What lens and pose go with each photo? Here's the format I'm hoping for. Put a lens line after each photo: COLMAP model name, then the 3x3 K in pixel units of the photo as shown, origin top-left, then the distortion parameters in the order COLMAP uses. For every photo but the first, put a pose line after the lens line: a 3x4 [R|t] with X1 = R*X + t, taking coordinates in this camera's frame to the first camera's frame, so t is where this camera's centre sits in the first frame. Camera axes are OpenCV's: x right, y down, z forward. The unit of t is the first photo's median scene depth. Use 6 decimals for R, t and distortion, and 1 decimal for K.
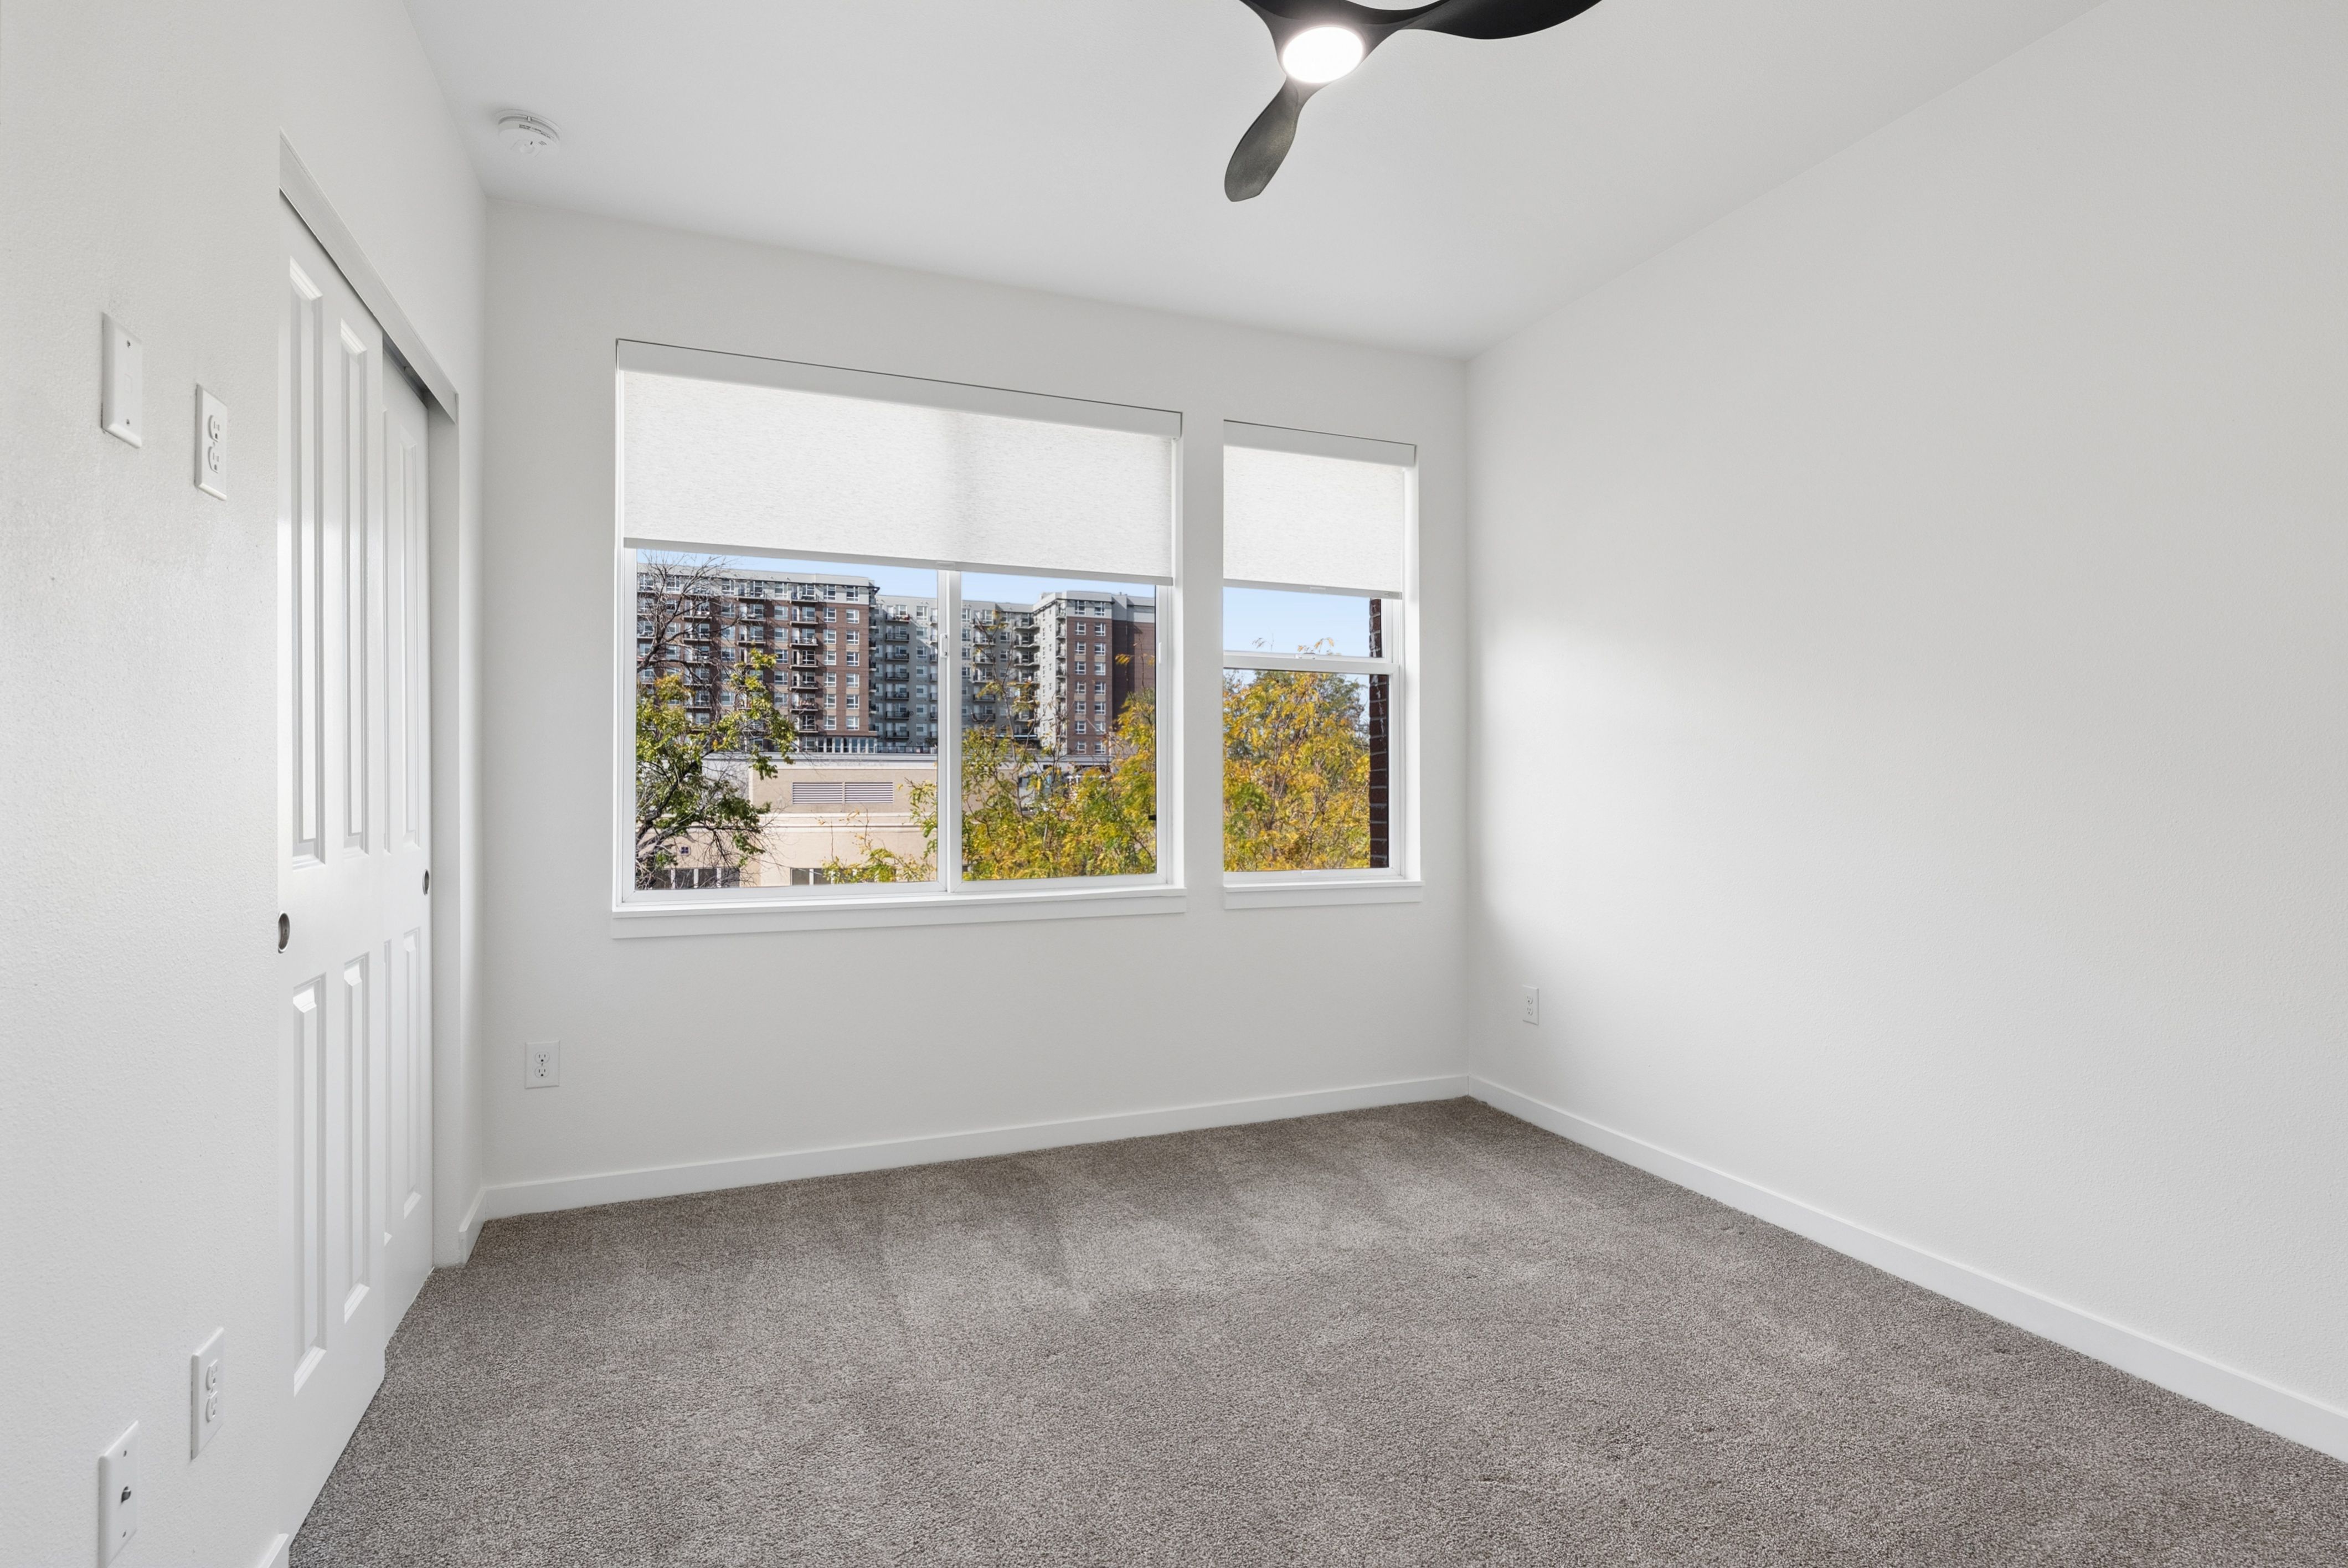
lens RADIAL K [[1130.2, 0, 1183.5], [0, 1130.2, 780.2], [0, 0, 1]] dist [0.002626, 0.000631]
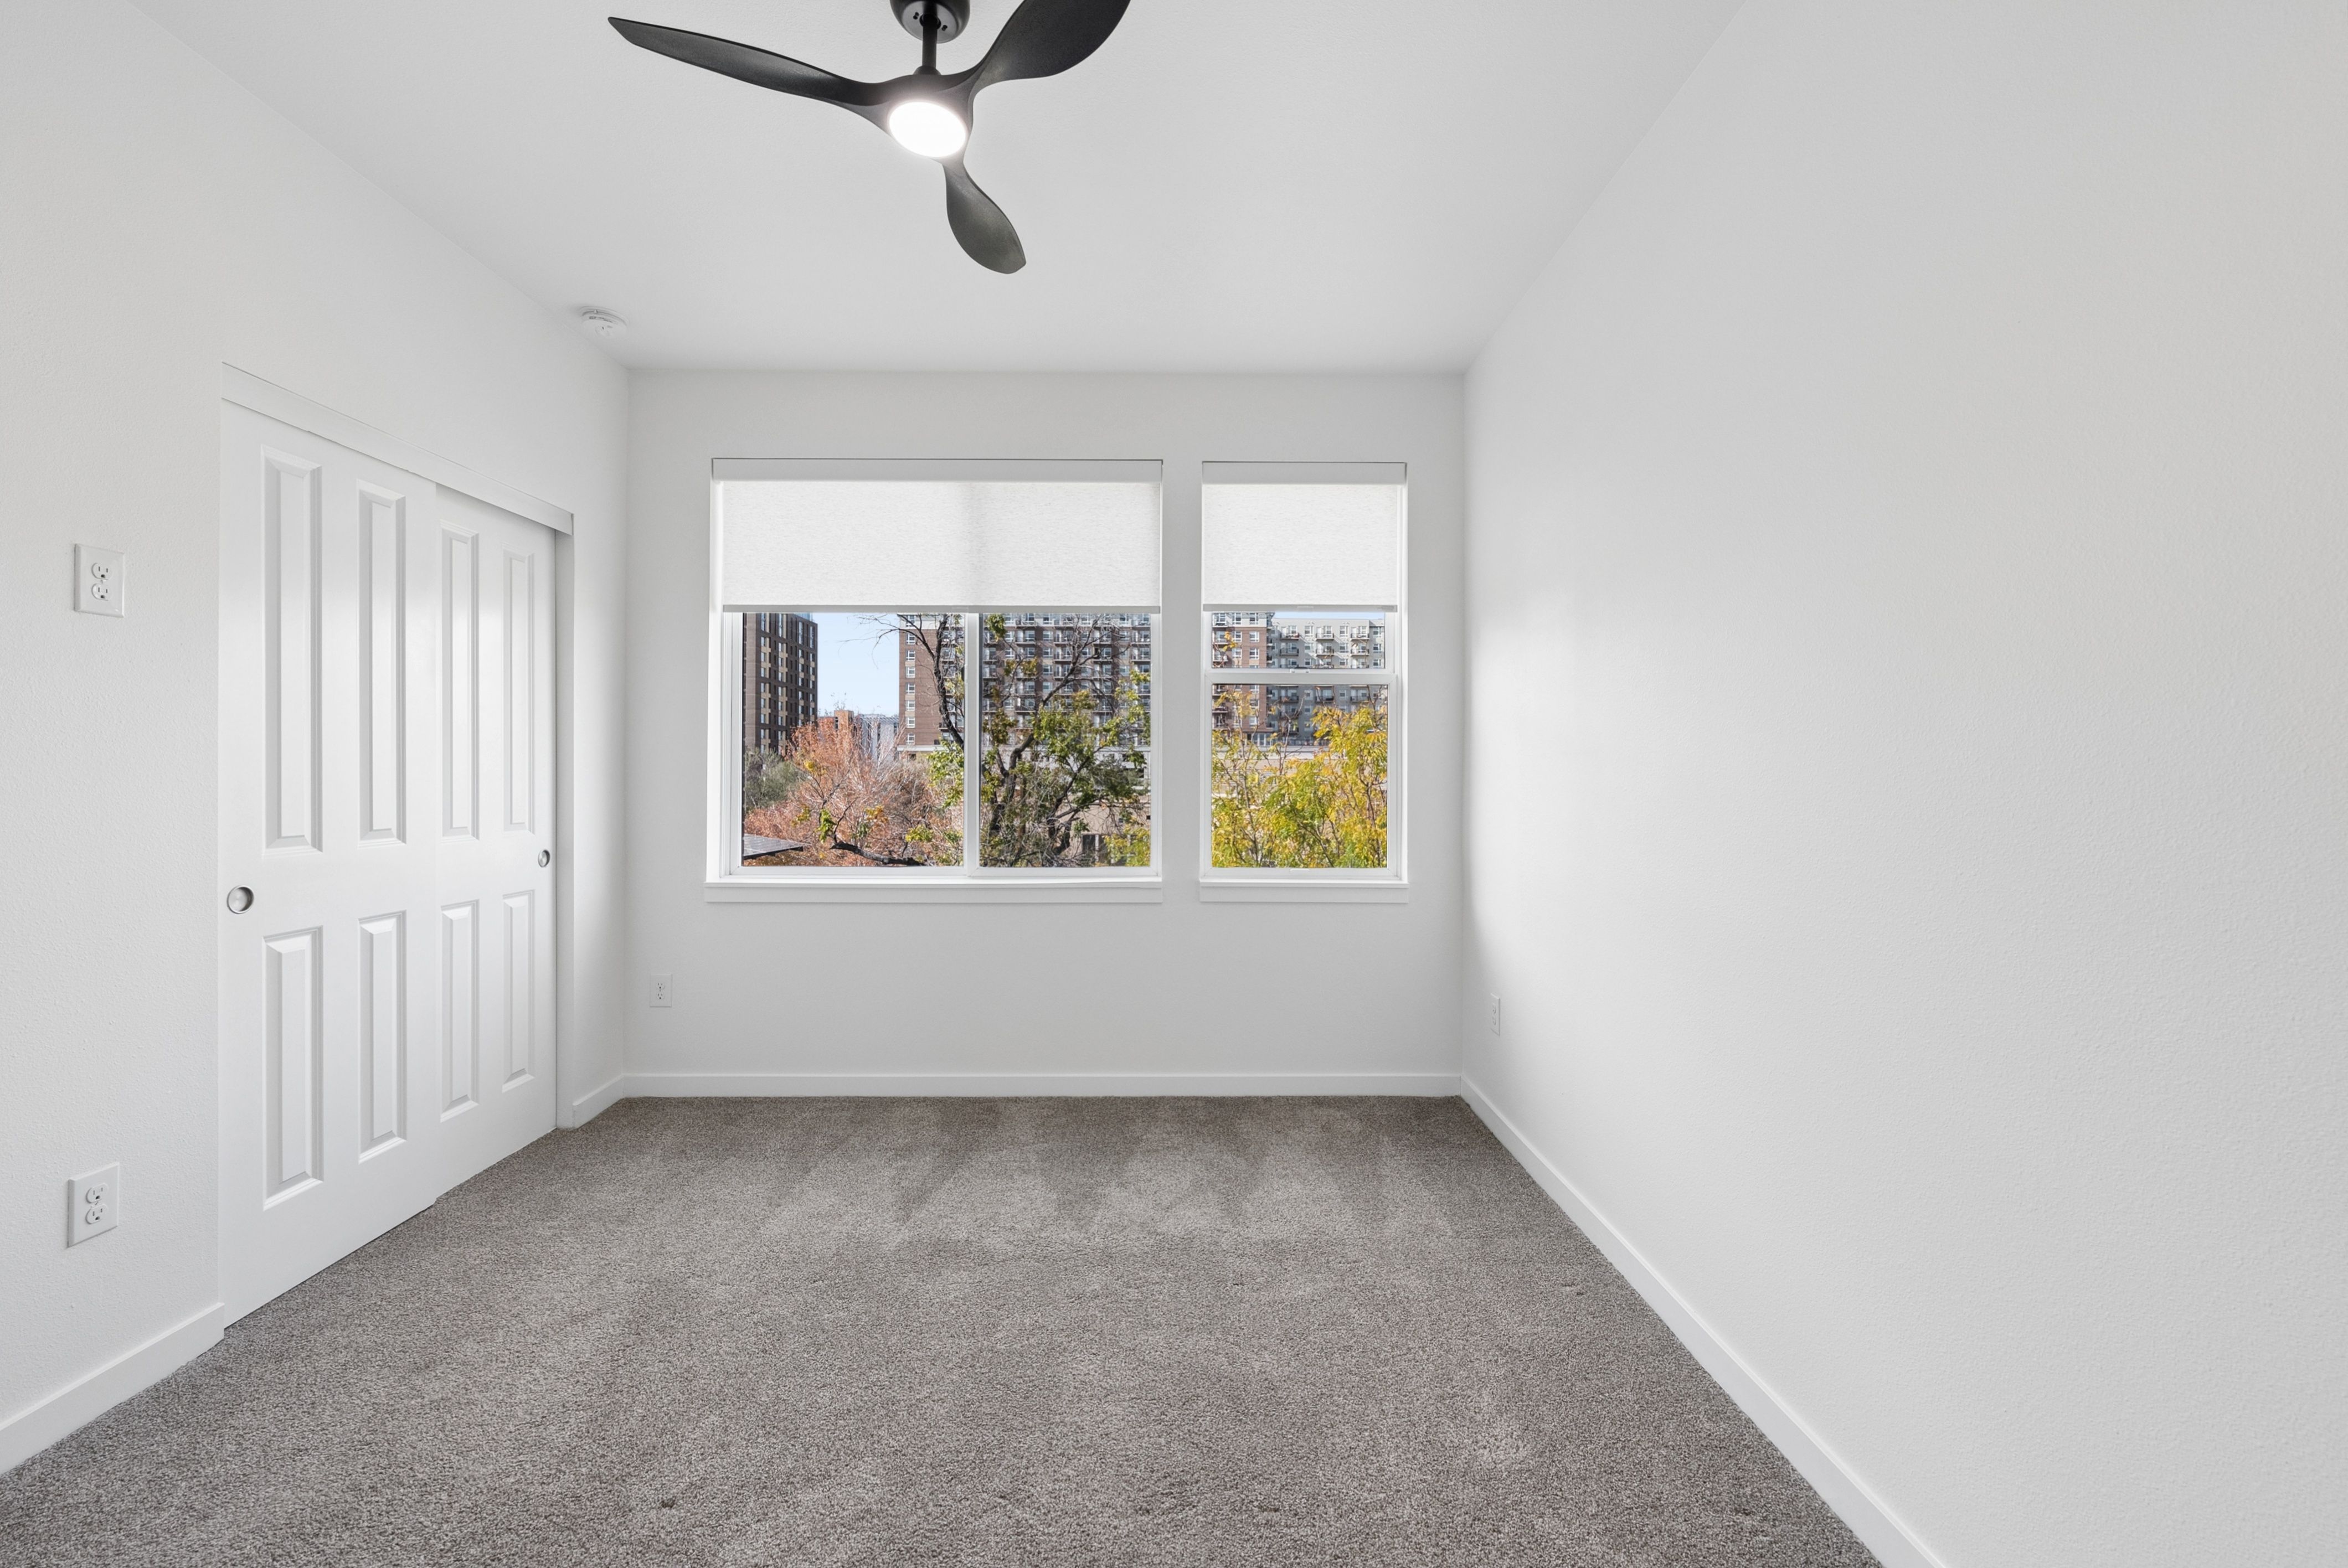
lens RADIAL K [[931.5, 0, 1176.8], [0, 931.5, 774.3], [0, 0, 1]] dist [-0.002043, -0.000237]
pose [[0.930128, 0.004311, -0.367210, 0.392638], [-0.001322, 0.999964, 0.008390, -0.021706], [0.367233, -0.007319, 0.930100, 0.155048]]
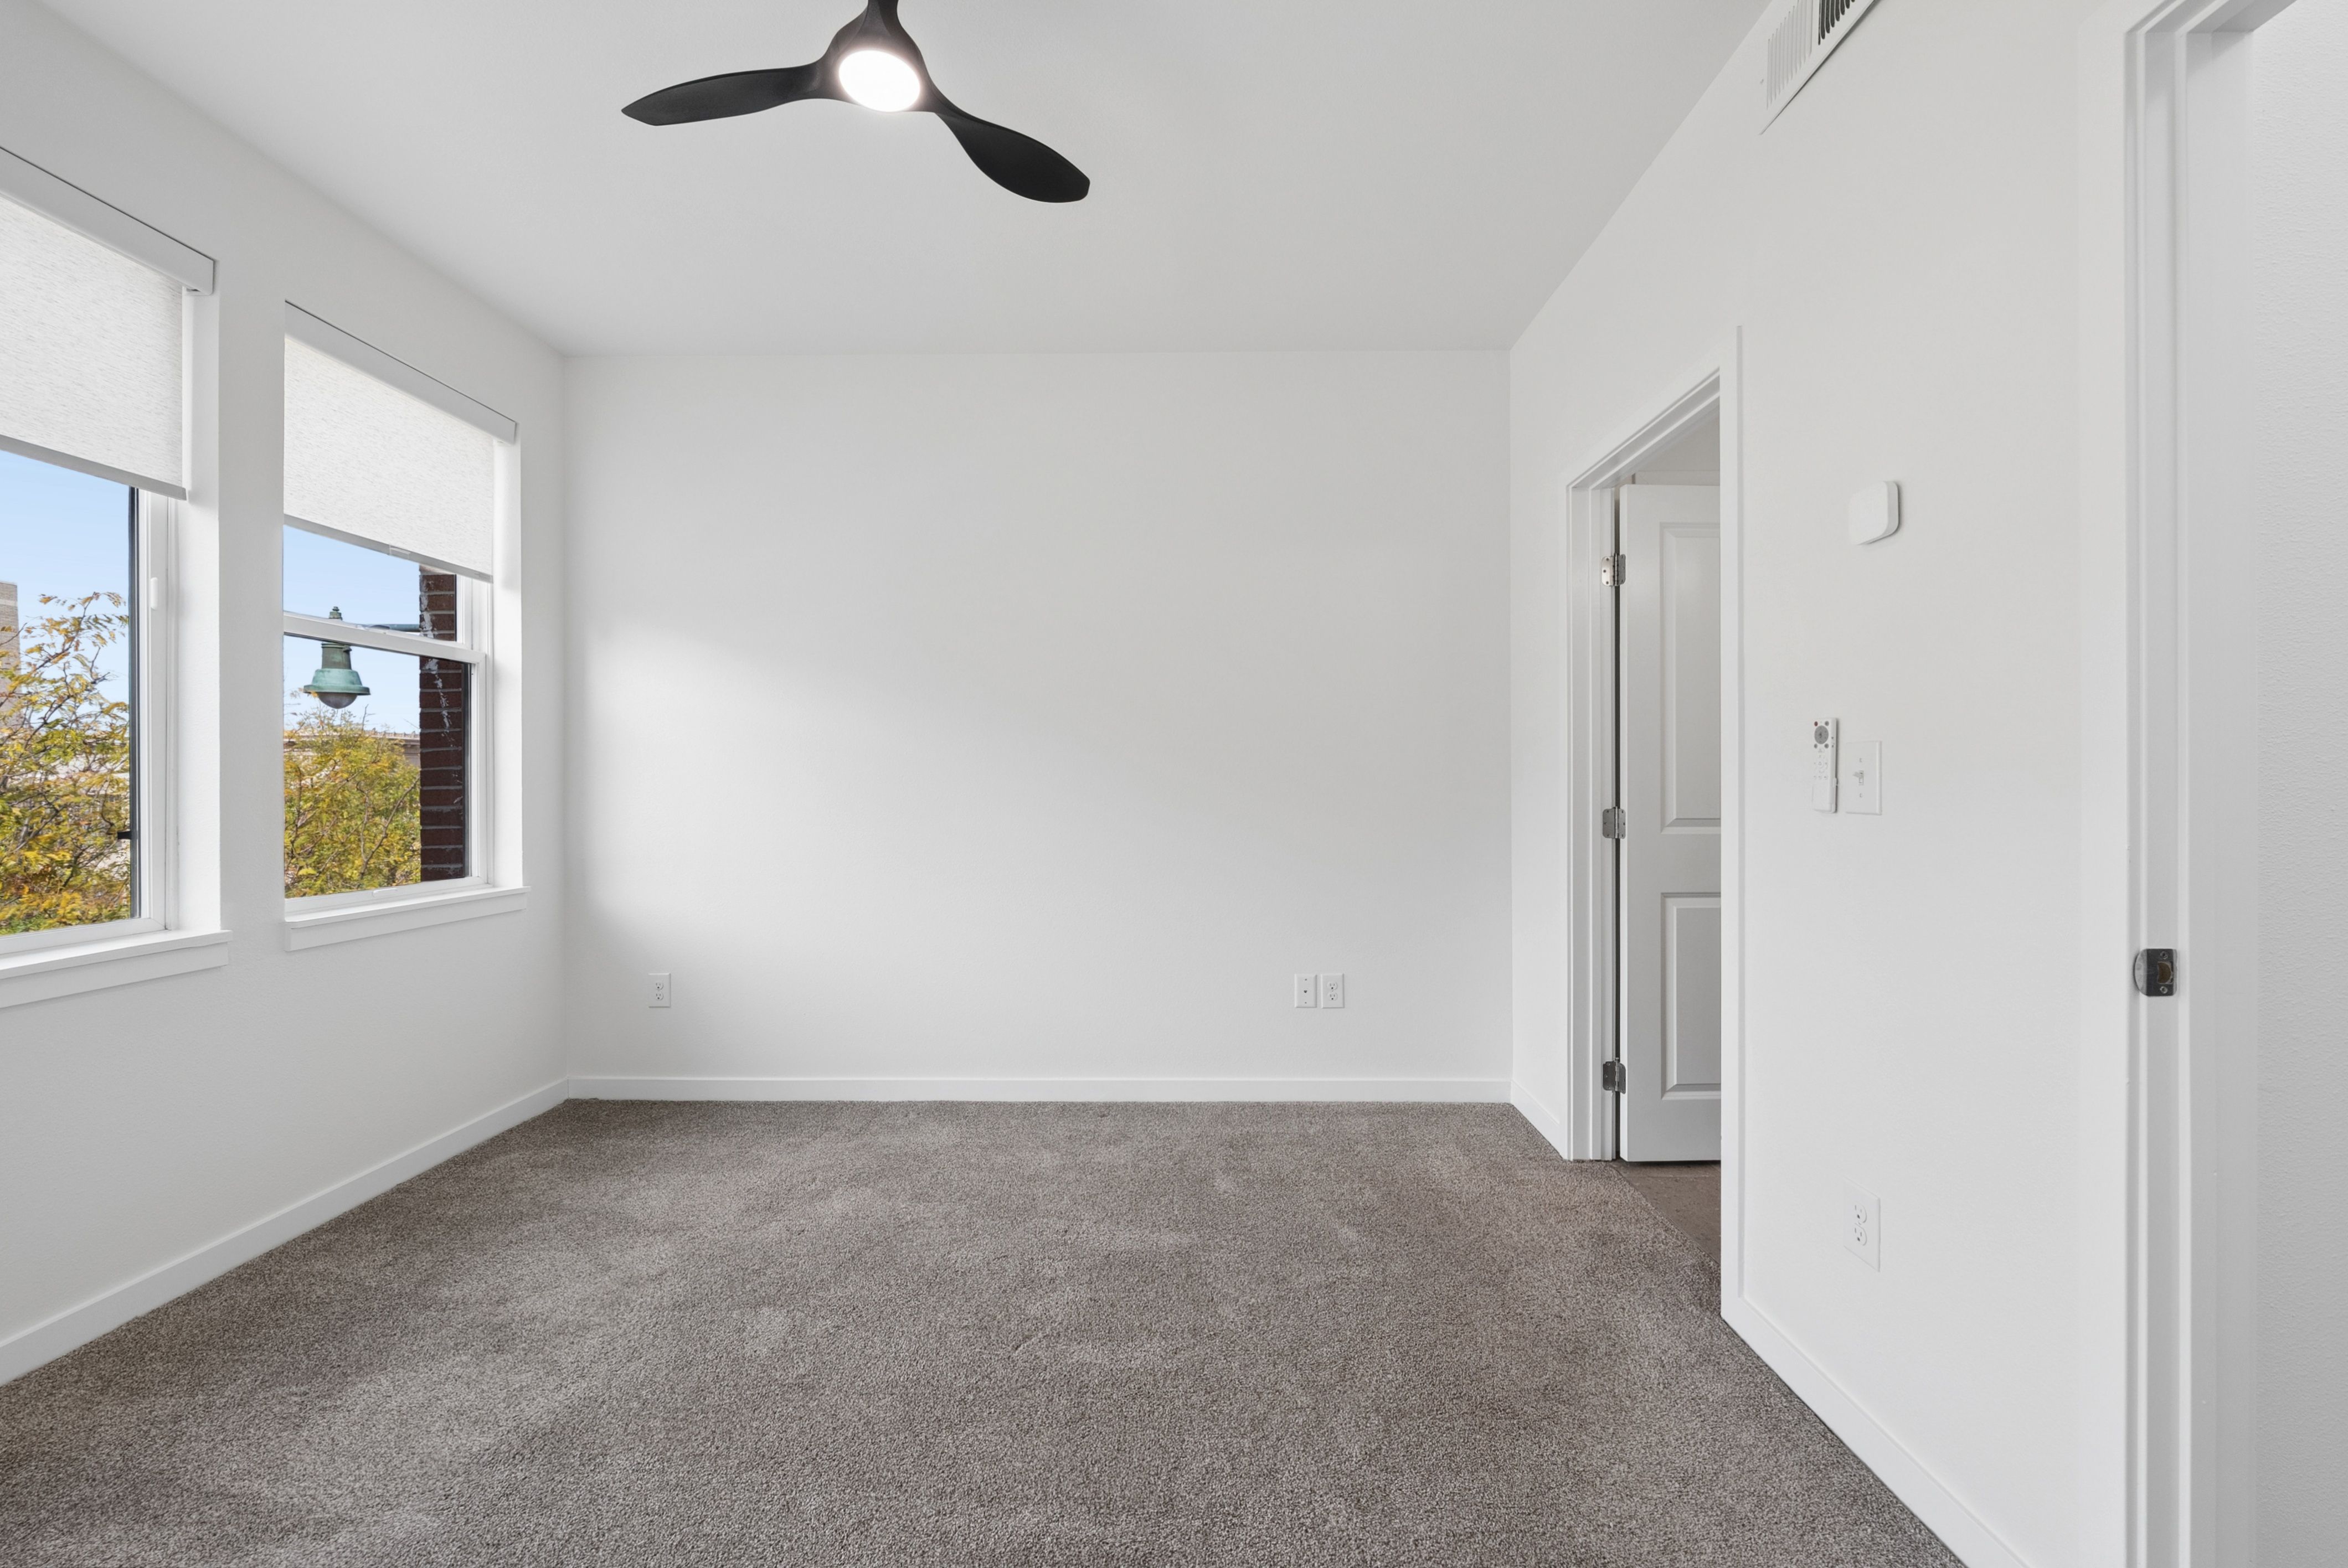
lens RADIAL K [[874.5, 0, 1183.9], [0, 874.5, 781.9], [0, 0, 1]] dist [-0.001615, -0.000133]
pose [[0.389386, 0.000156, 0.921075, -0.296044], [-0.003380, 0.999993, 0.001259, -0.001113], [-0.921069, -0.003604, 0.389384, 0.252873]]
